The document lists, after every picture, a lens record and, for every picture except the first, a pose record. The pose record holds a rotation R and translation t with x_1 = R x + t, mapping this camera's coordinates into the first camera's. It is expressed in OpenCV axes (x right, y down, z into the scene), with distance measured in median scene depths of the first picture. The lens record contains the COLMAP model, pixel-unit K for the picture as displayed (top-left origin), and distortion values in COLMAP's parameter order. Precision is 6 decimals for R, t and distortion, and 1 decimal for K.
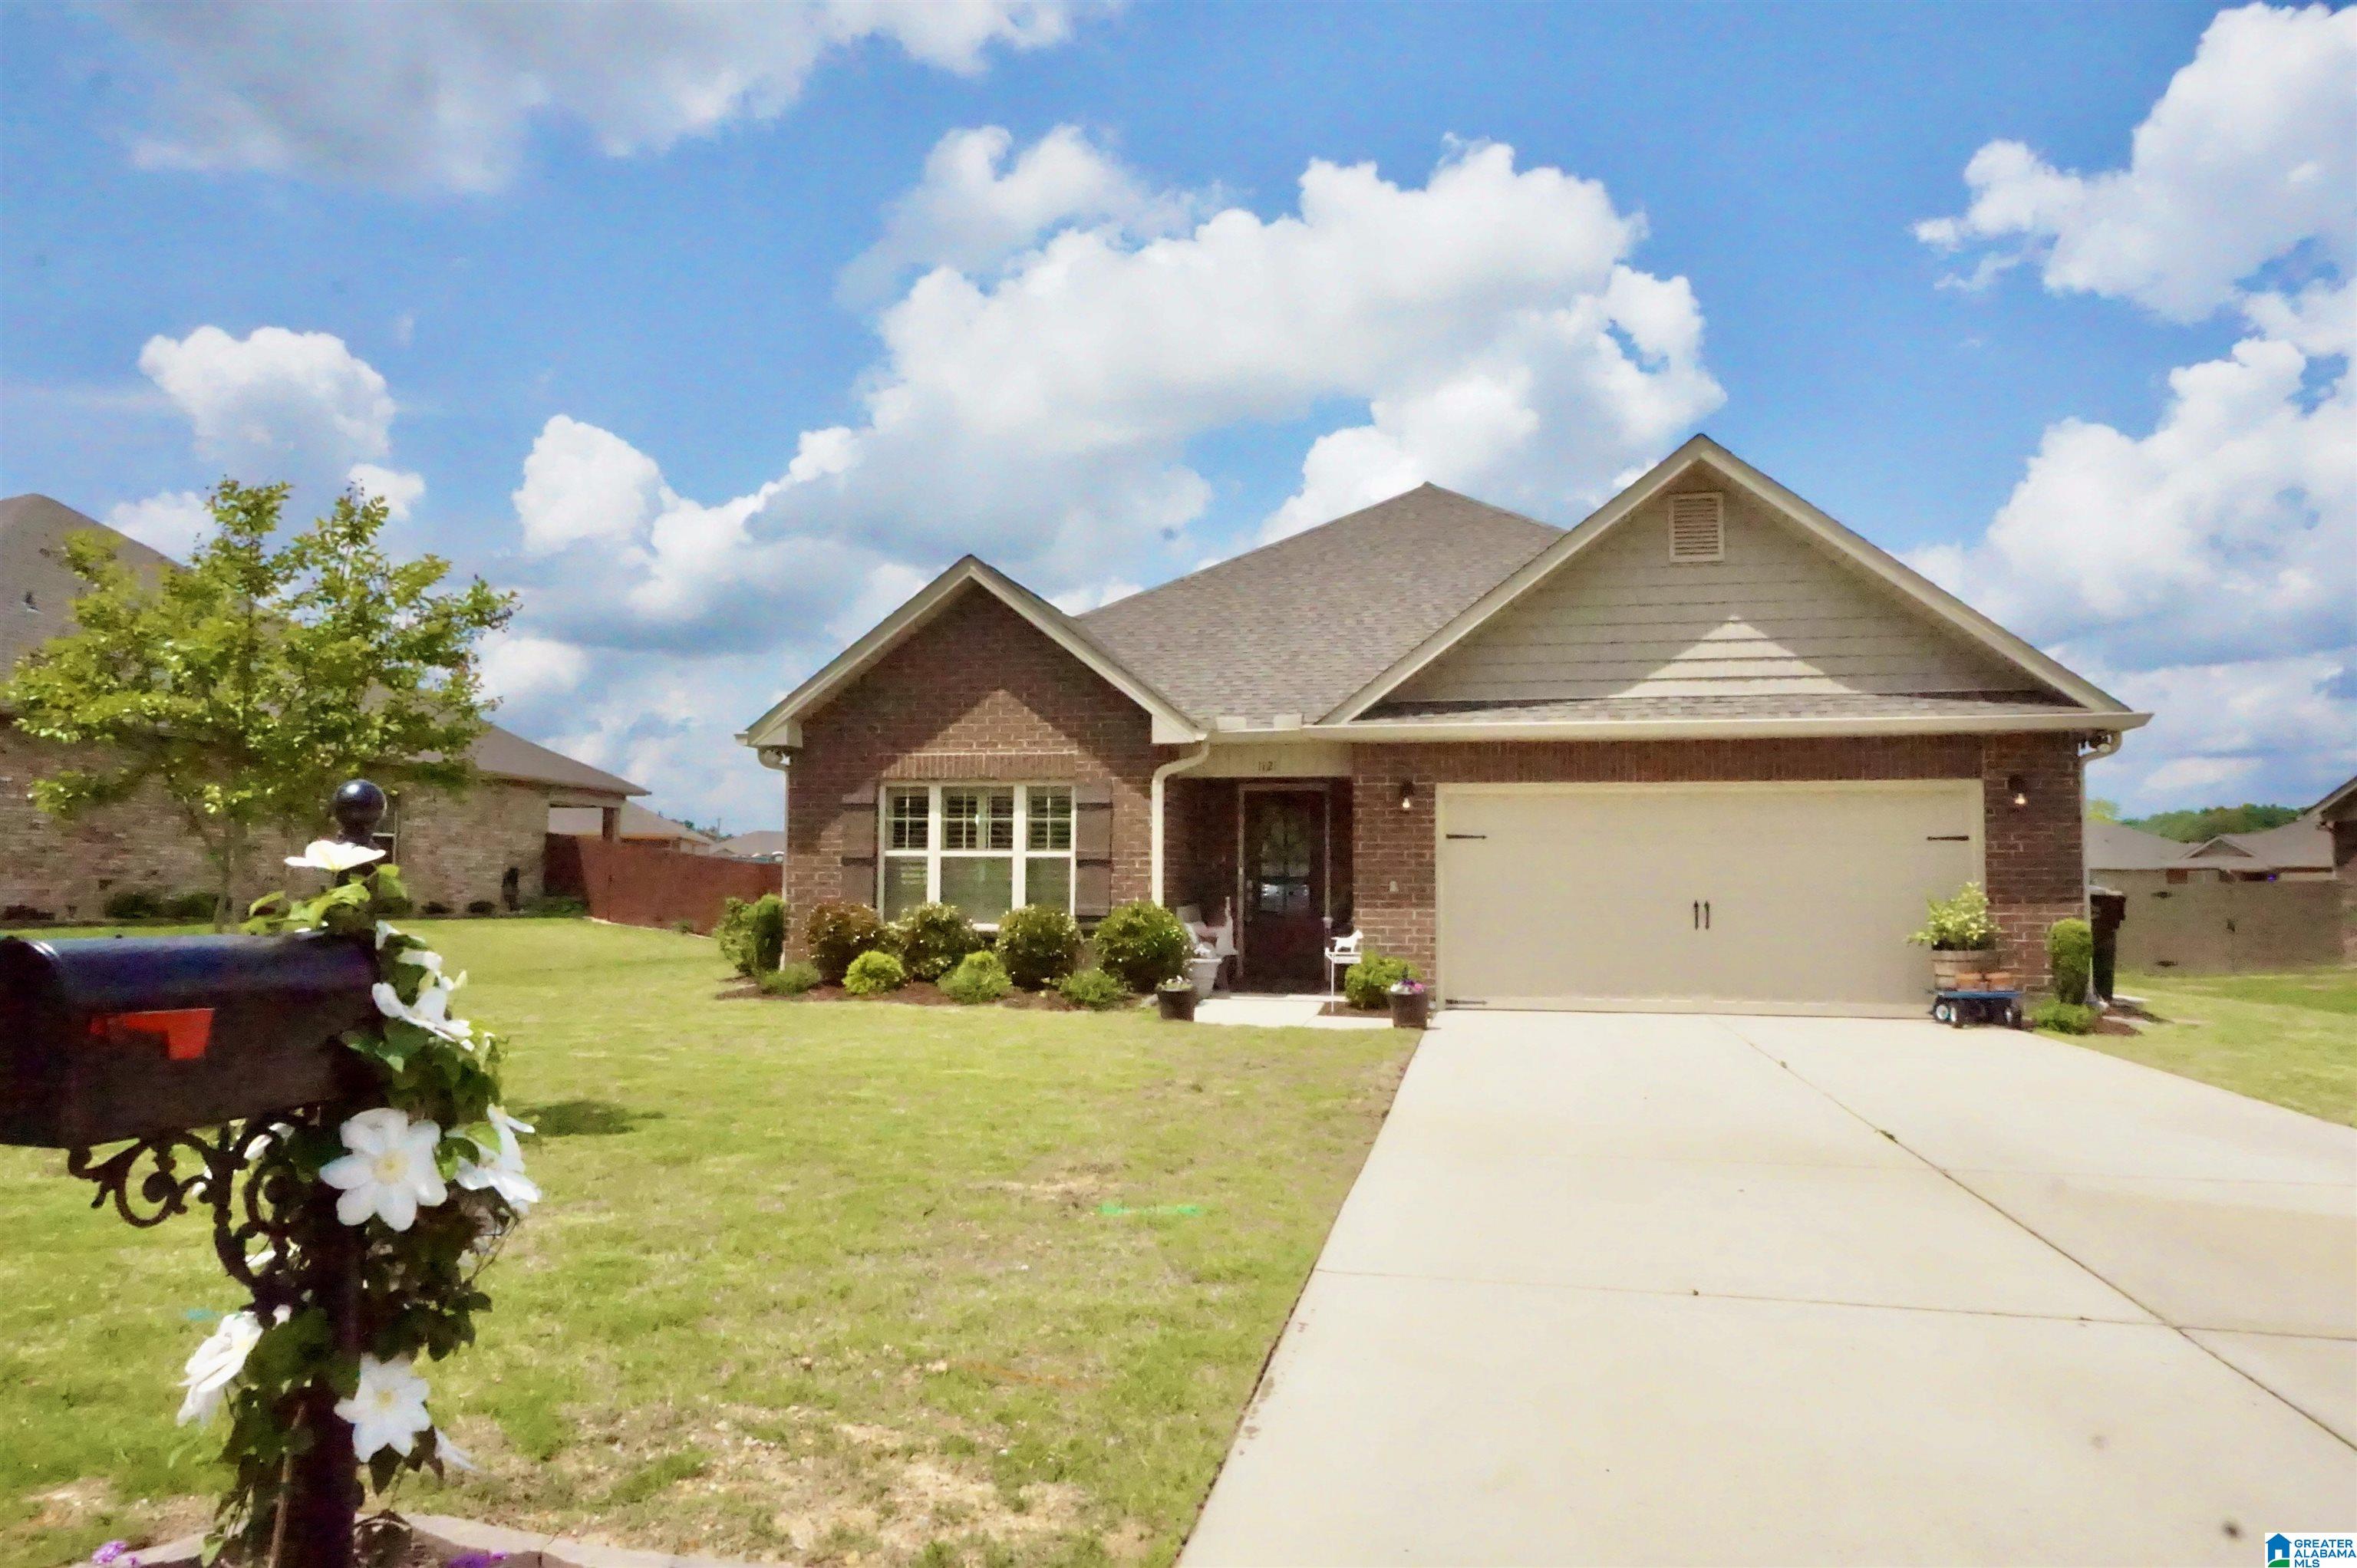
lens RADIAL K [[1592.3, 0, 1192.7], [0, 1592.3, 783.1], [0, 0, 1]] dist [-0.042193, 0.016845]
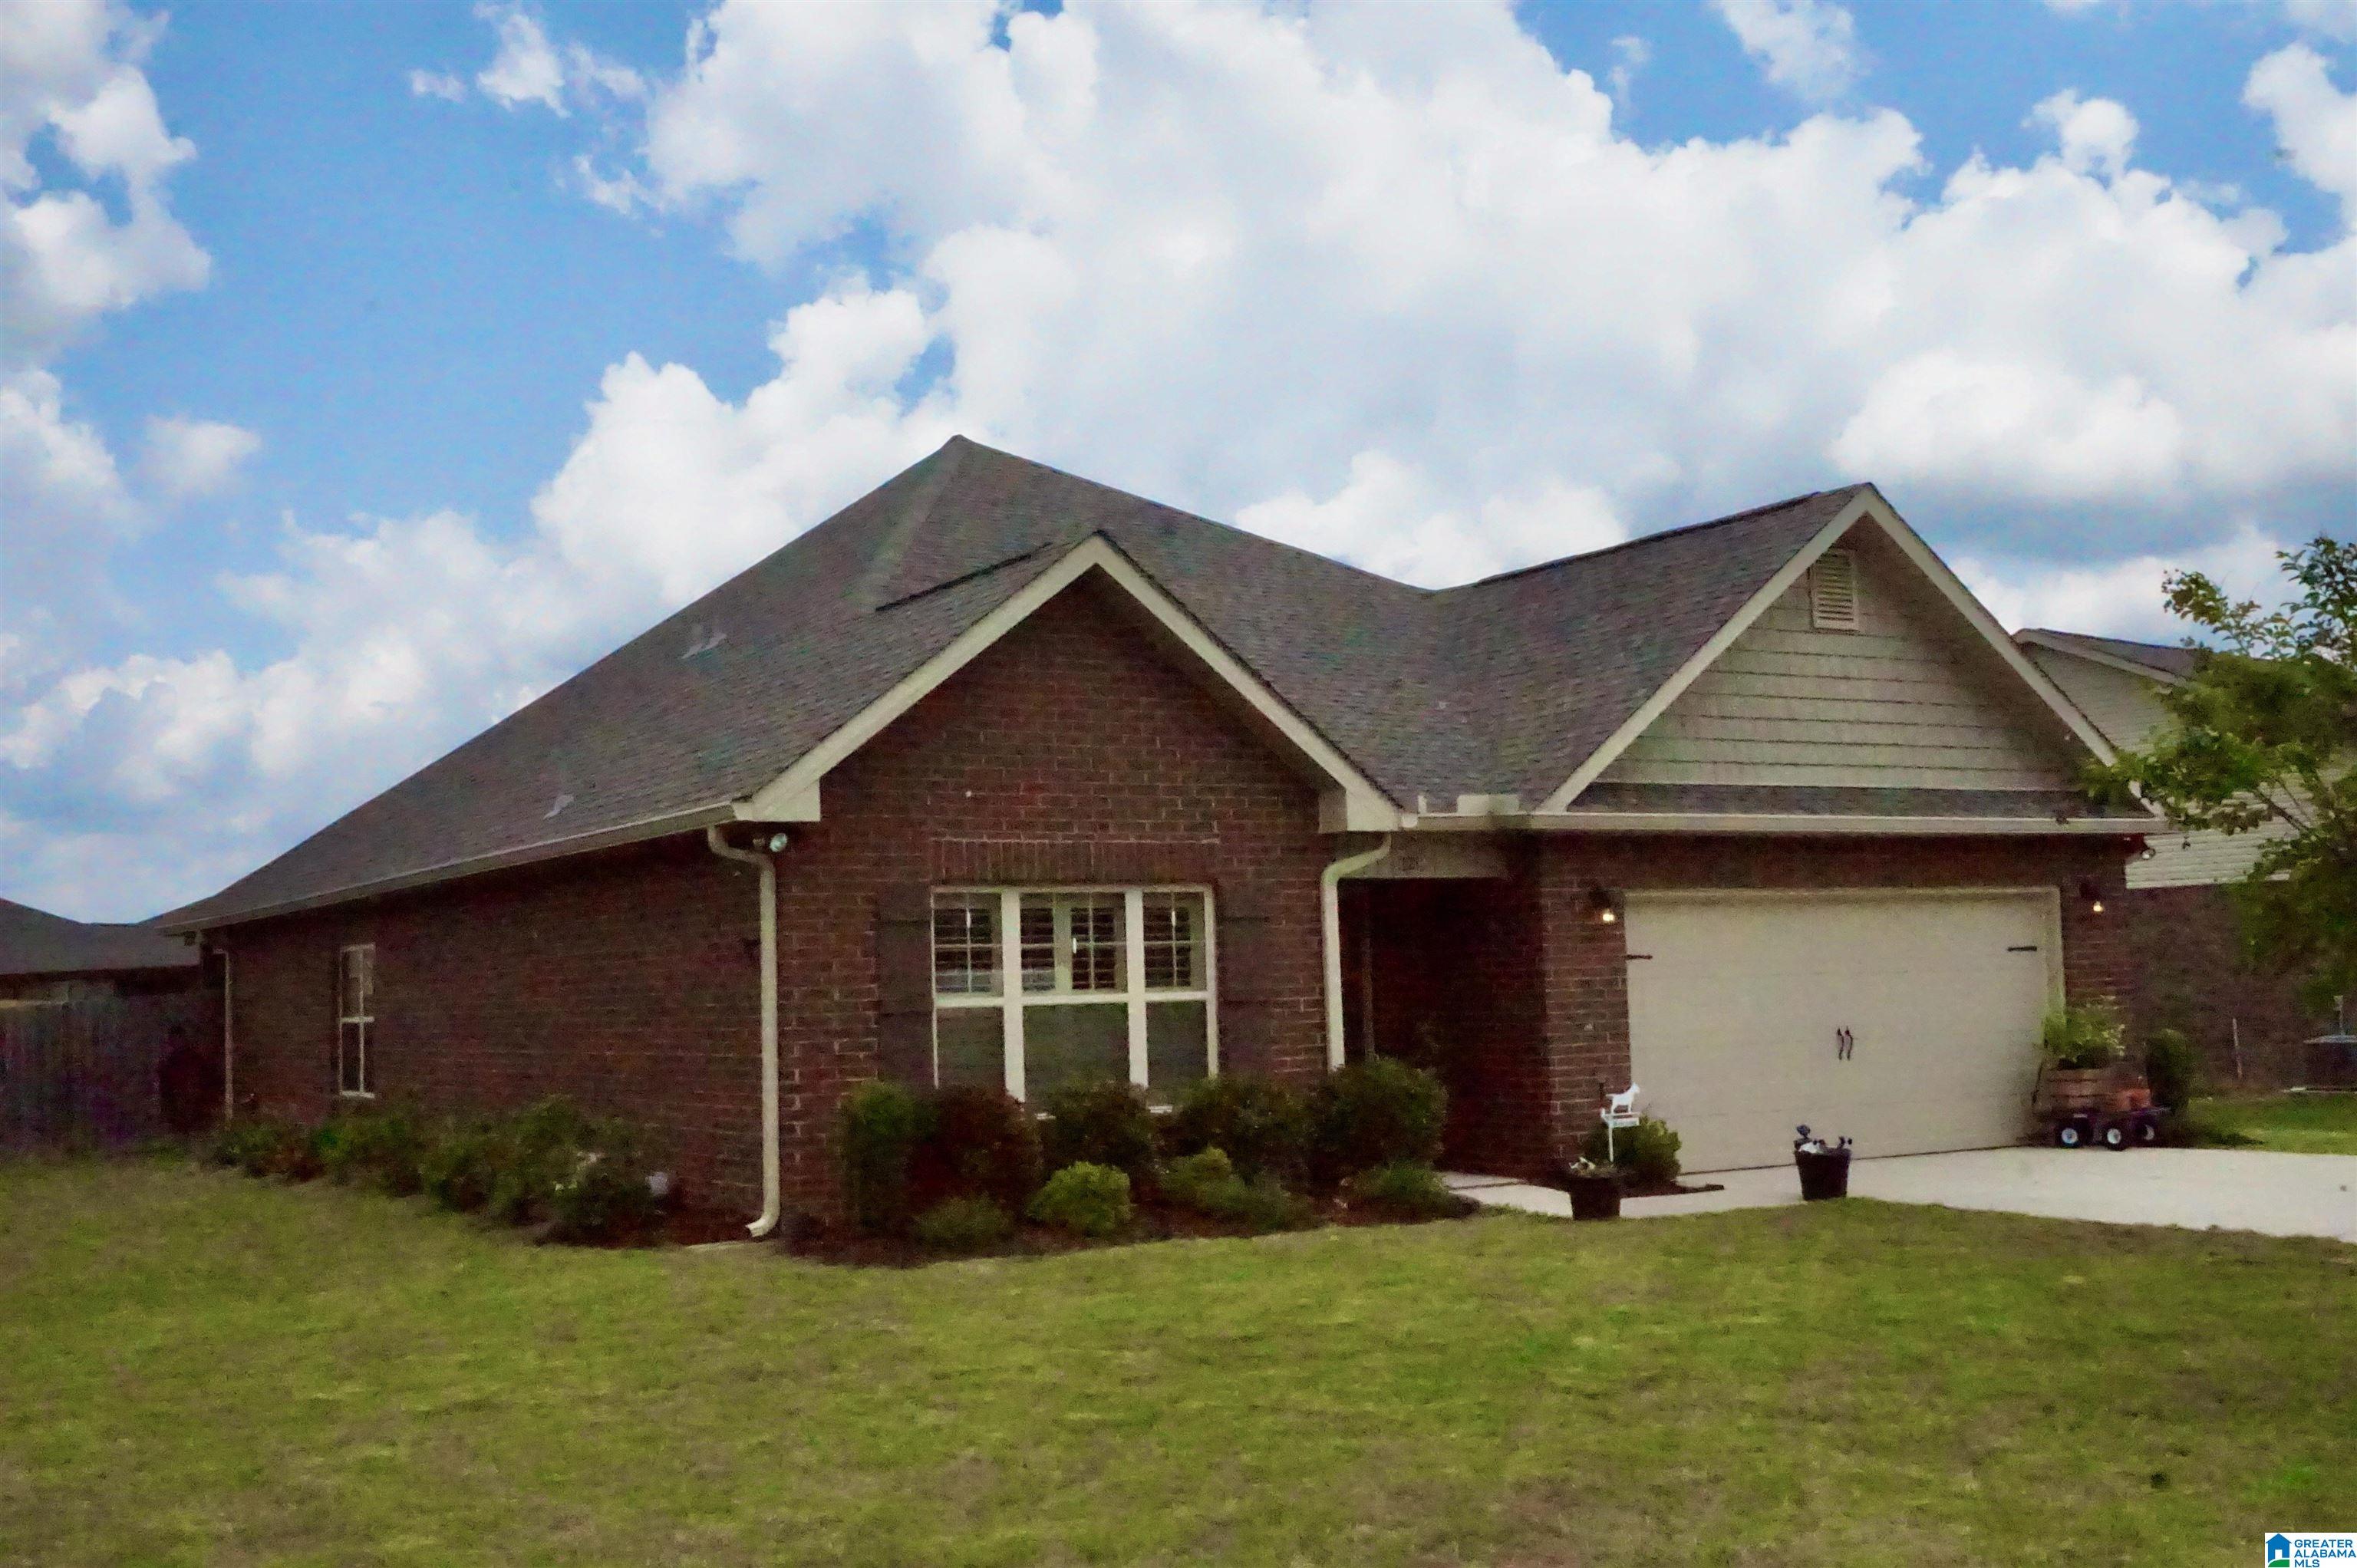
lens RADIAL K [[2415.3, 0, 1185.6], [0, 2415.3, 785.3], [0, 0, 1]] dist [-0.017805, 0.000000]
pose [[0.738903, 0.029289, 0.673174, -0.763518], [-0.004707, 0.999255, -0.038310, -0.003947], [-0.673795, 0.025139, 0.738491, 0.262022]]
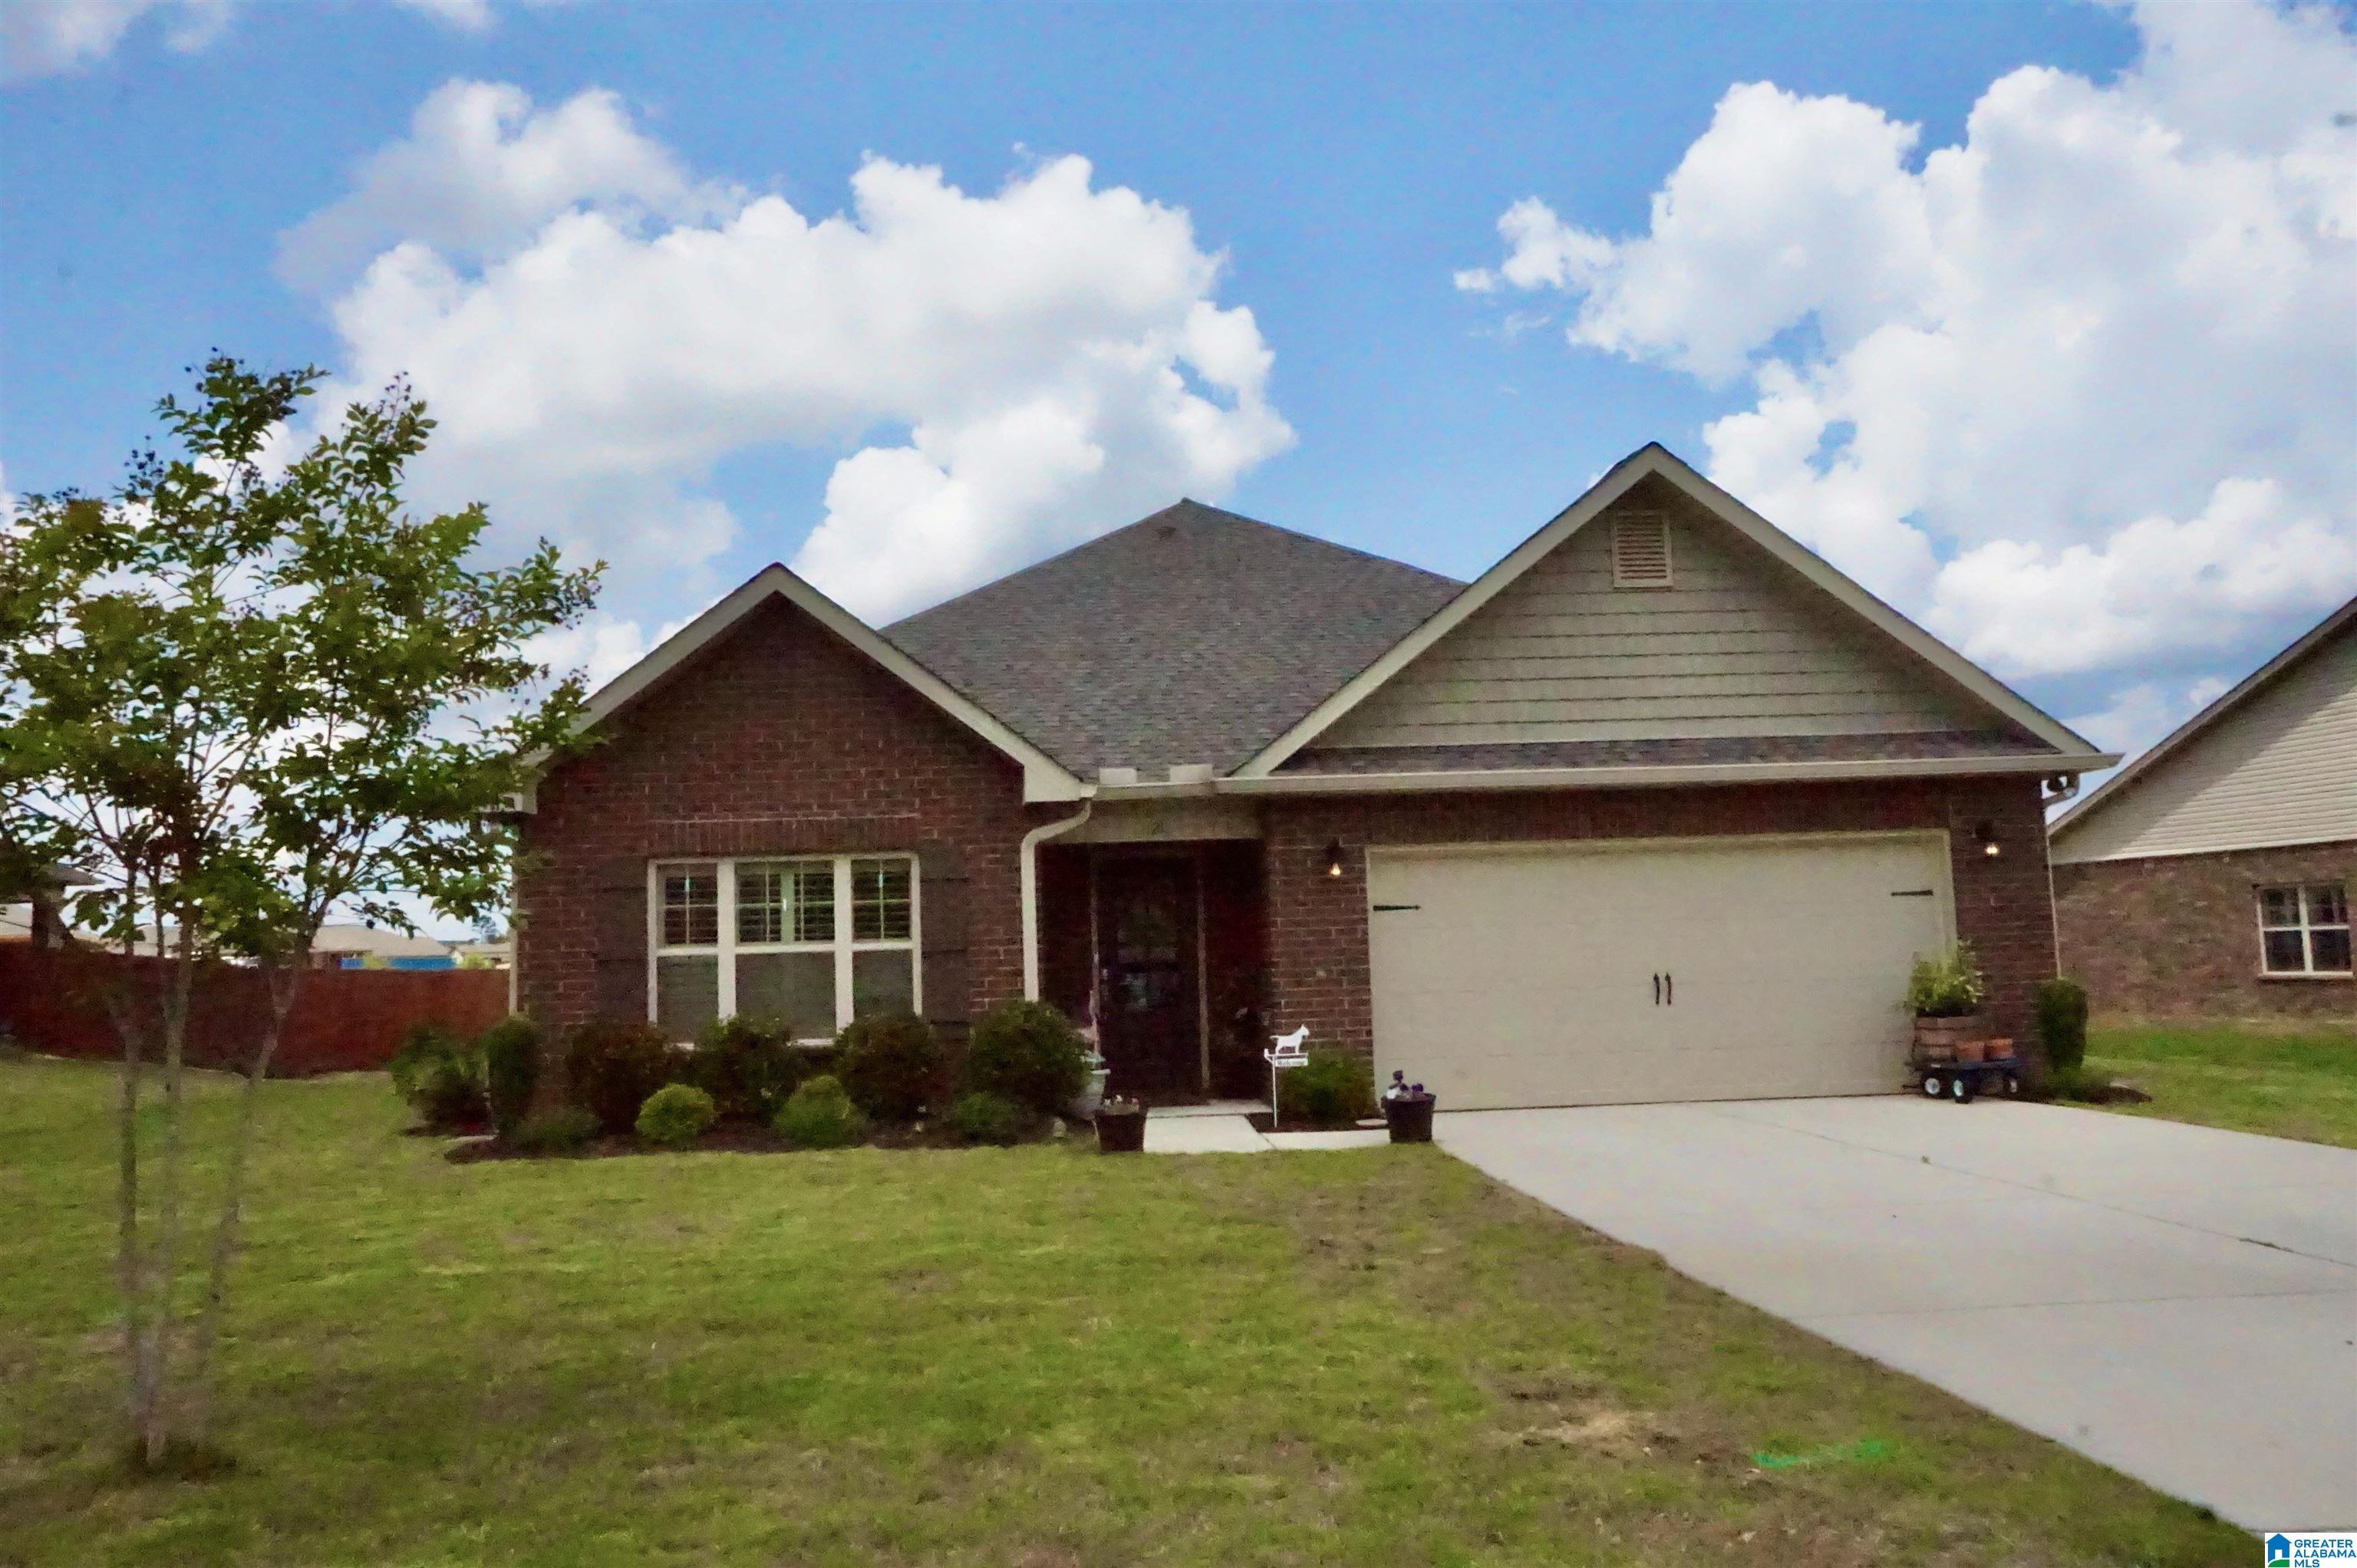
lens RADIAL K [[1755.3, 0, 1183.4], [0, 1755.3, 785.7], [0, 0, 1]] dist [-0.028564, 0.002071]
pose [[0.962890, -0.011059, 0.269668, -0.180518], [0.021345, 0.999151, -0.035243, -0.000539], [-0.269049, 0.039691, 0.962308, 0.128774]]
